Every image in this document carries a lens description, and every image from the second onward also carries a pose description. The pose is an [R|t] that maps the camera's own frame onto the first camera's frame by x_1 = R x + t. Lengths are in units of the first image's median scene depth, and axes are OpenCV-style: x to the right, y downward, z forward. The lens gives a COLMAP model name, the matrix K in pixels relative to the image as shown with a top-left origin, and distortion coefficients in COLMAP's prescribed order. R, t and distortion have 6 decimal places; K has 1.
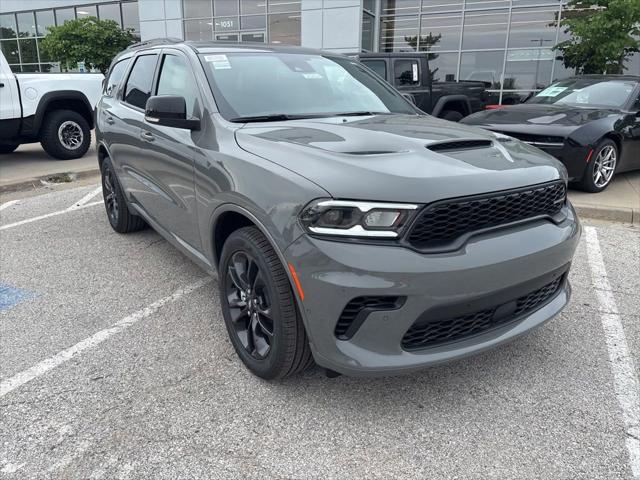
lens RADIAL K [[484.6, 0, 318.2], [0, 484.6, 235.7], [0, 0, 1]] dist [0.049611, -0.058992]
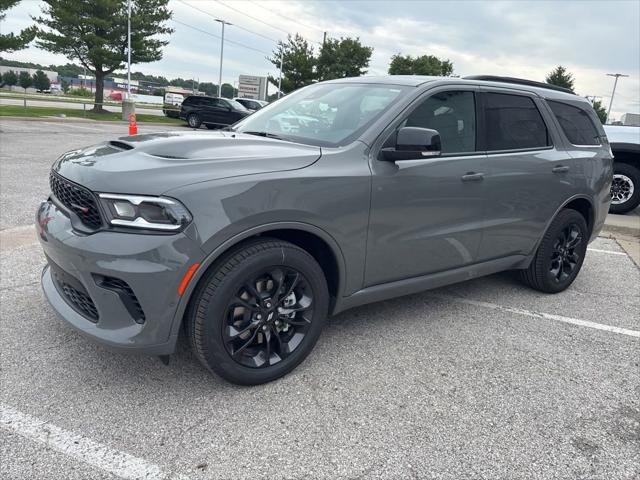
lens RADIAL K [[484.6, 0, 318.3], [0, 484.6, 236.2], [0, 0, 1]] dist [0.049611, -0.058992]
pose [[0.048107, 0.235147, -0.970769, 1.252011], [-0.357991, 0.911386, 0.203022, -0.329010], [0.932485, 0.337760, 0.128024, 1.134413]]
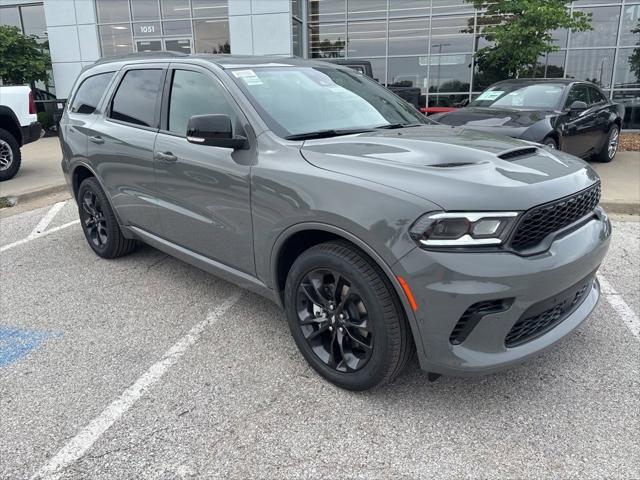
lens RADIAL K [[484.6, 0, 323.6], [0, 484.6, 243.5], [0, 0, 1]] dist [0.049611, -0.058992]
pose [[0.980601, -0.077346, 0.180108, -0.286496], [0.075995, 0.997004, 0.014403, -0.028894], [-0.180683, -0.000436, 0.983541, 0.007539]]
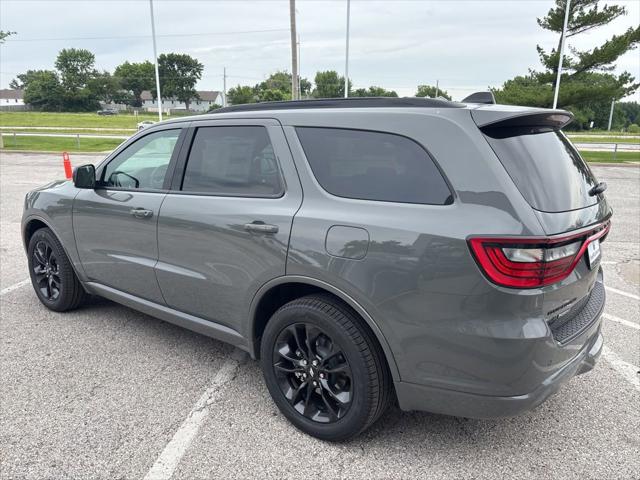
lens RADIAL K [[484.6, 0, 319.5], [0, 484.6, 243.5], [0, 0, 1]] dist [0.049611, -0.058992]
pose [[-0.950199, 0.052389, -0.307208, 0.071693], [-0.107850, 0.869579, 0.481872, -0.904881], [0.292386, 0.491007, -0.820623, 2.708755]]
